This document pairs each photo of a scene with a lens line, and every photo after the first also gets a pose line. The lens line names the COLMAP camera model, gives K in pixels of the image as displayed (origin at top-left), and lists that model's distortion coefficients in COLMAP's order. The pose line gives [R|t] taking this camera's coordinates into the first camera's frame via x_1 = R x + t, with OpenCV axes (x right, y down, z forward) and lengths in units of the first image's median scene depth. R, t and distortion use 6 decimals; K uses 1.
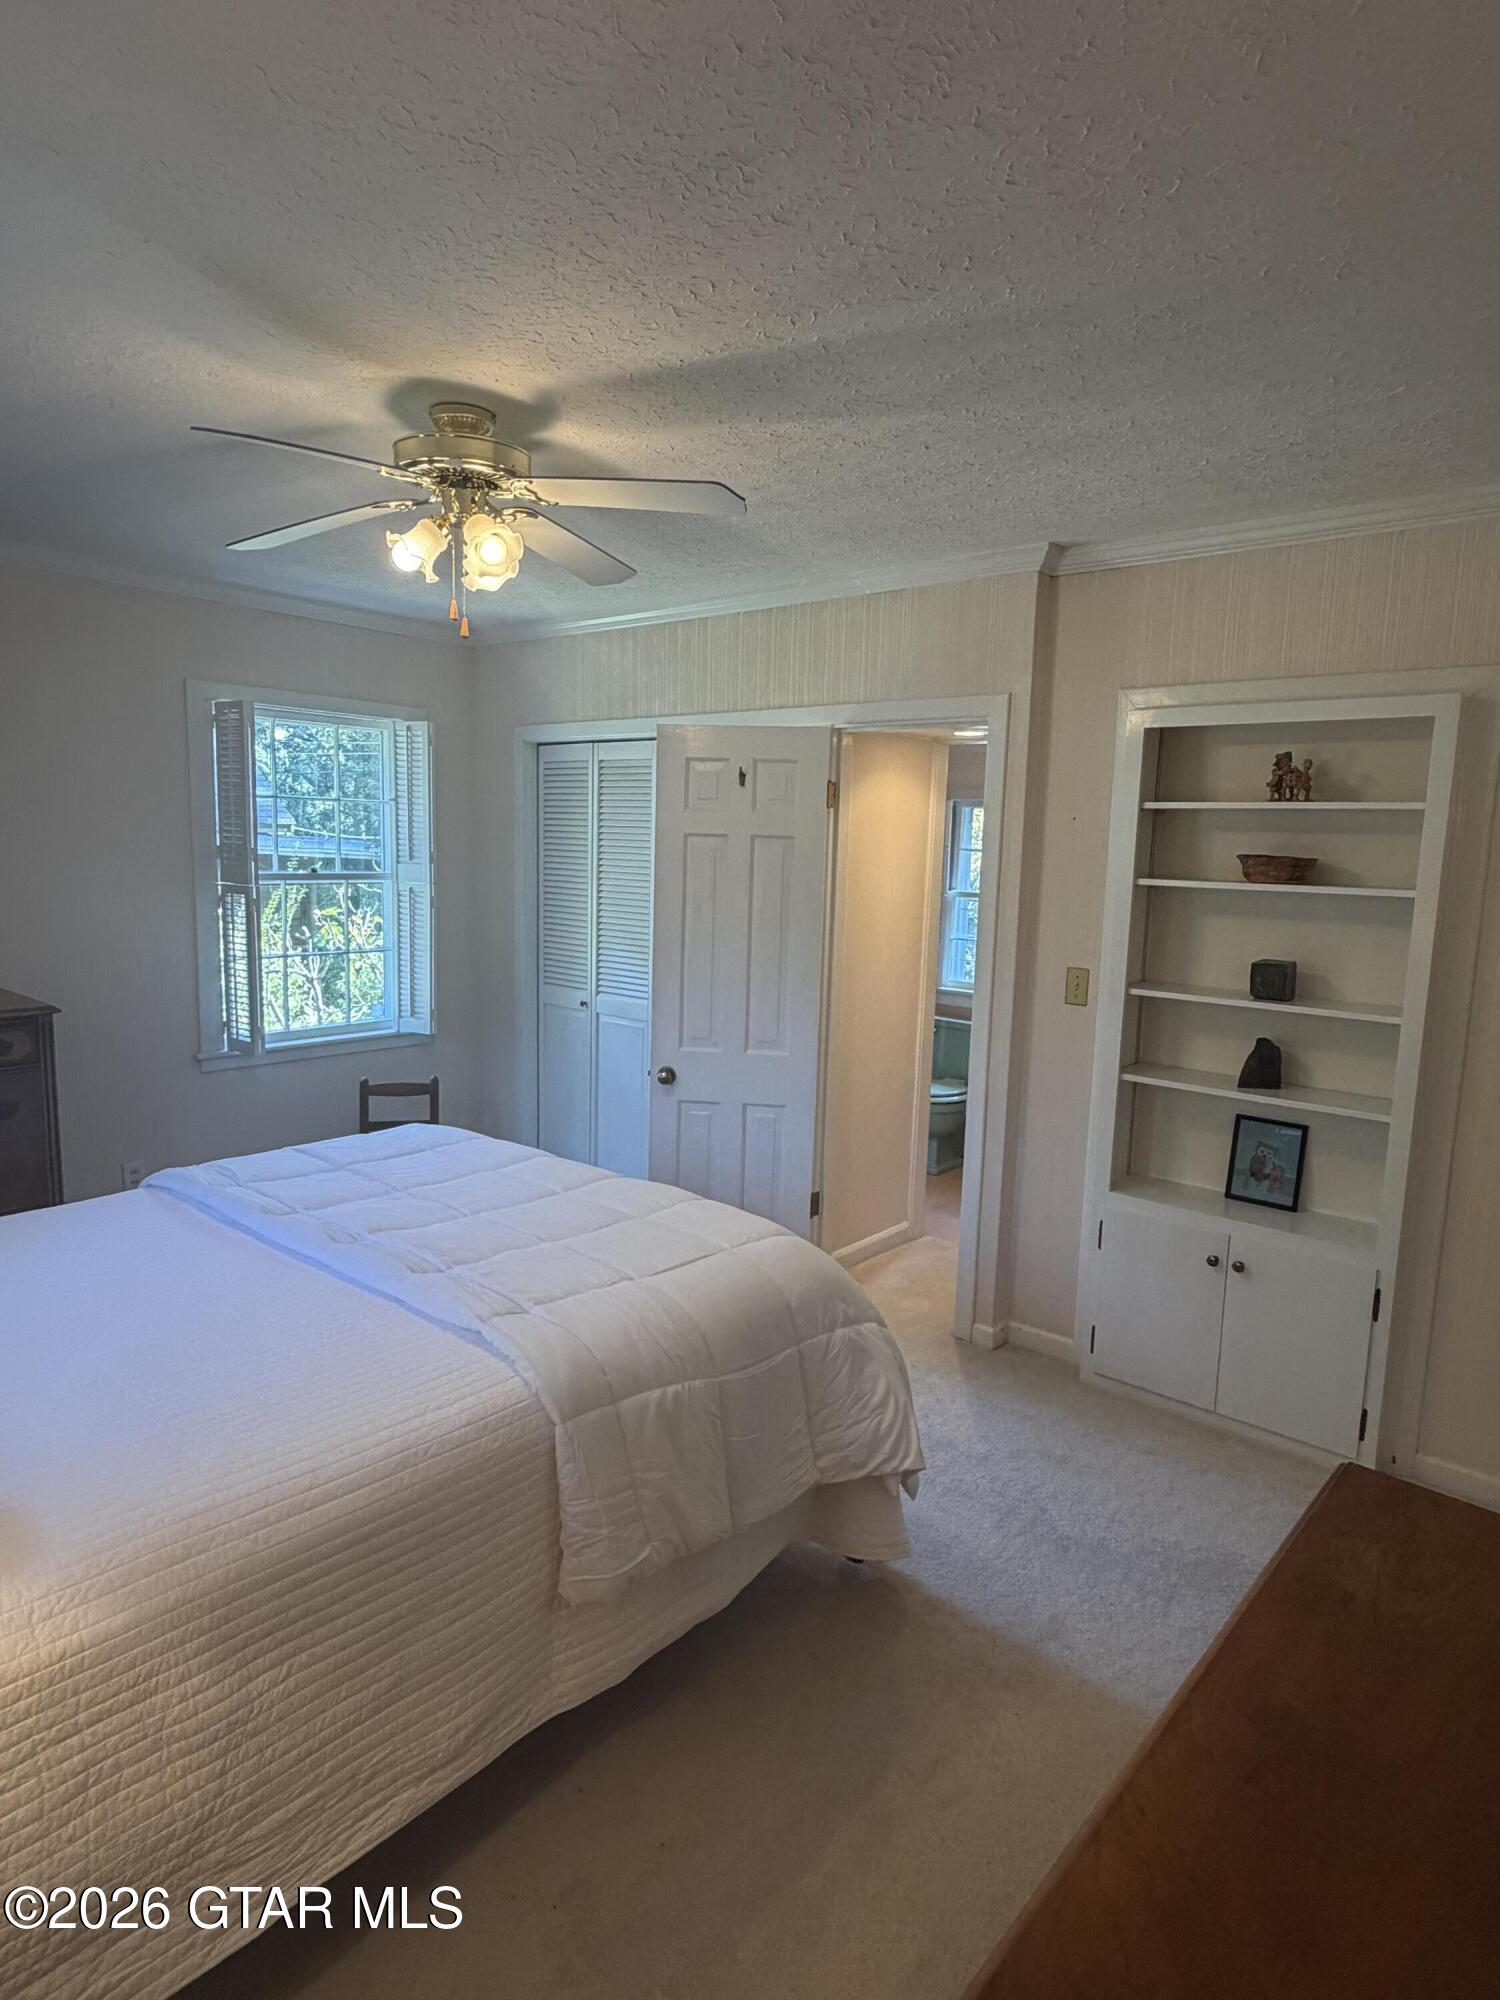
lens RADIAL K [[1127.5, 0, 752.5], [0, 1127.5, 995.0], [0, 0, 1]] dist [-0.008218, 0.004179]
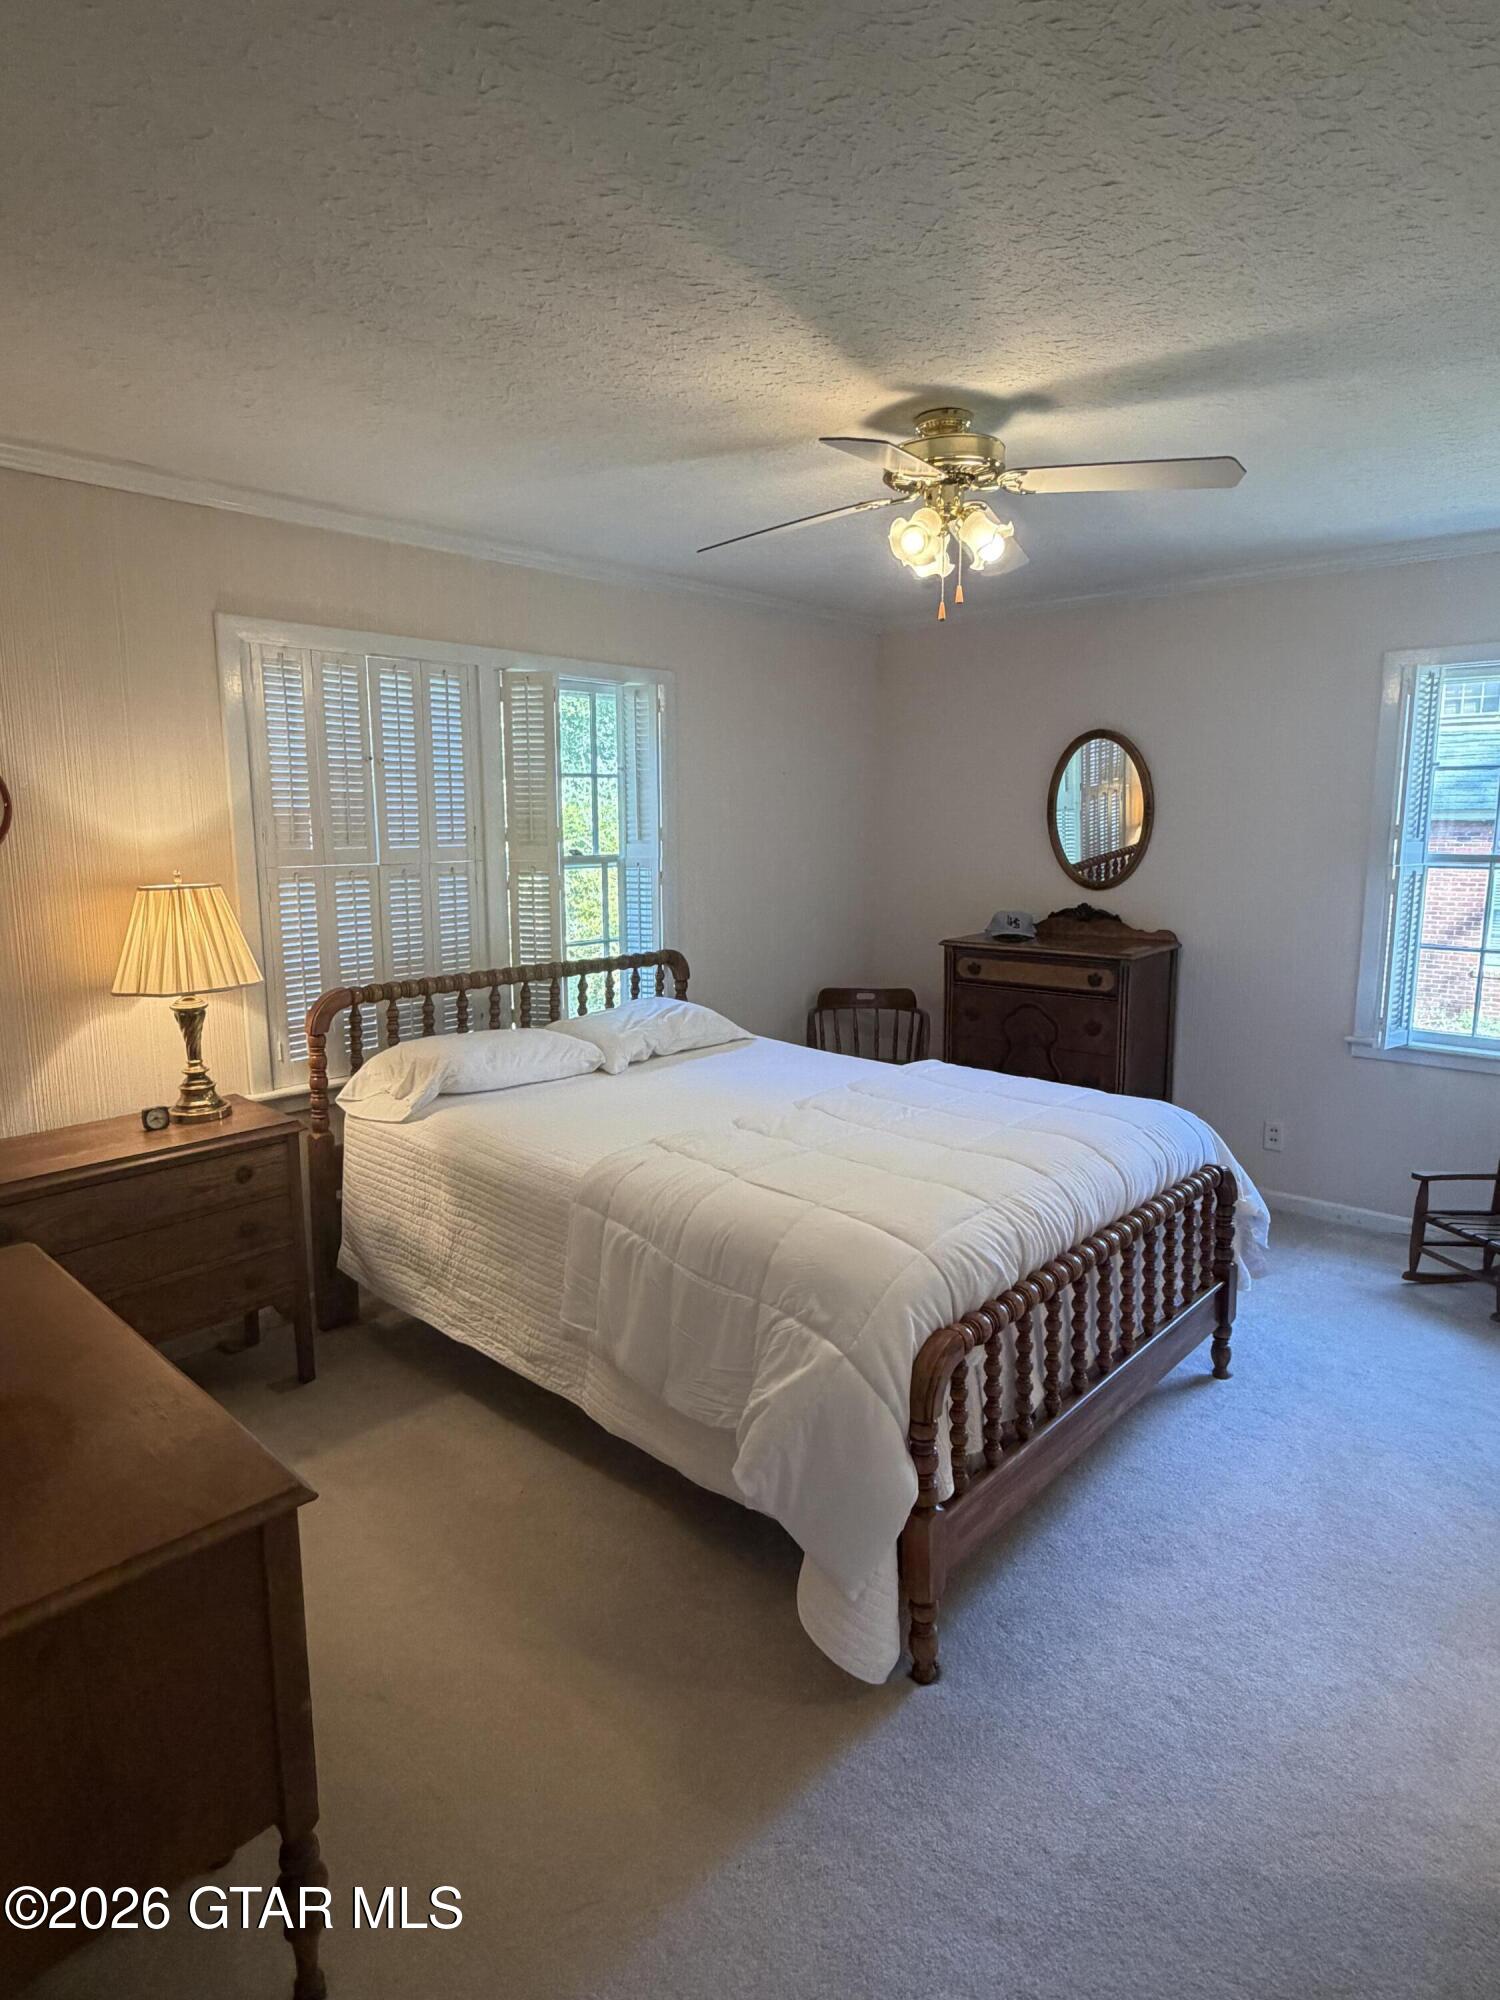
lens RADIAL K [[1127.5, 0, 748.8], [0, 1127.5, 998.4], [0, 0, 1]] dist [-0.008218, 0.004179]
pose [[-0.026154, 0.134549, -0.990562, 0.991860], [-0.138454, 0.980863, 0.136887, -0.086340], [0.990024, 0.140727, -0.007025, 0.965058]]
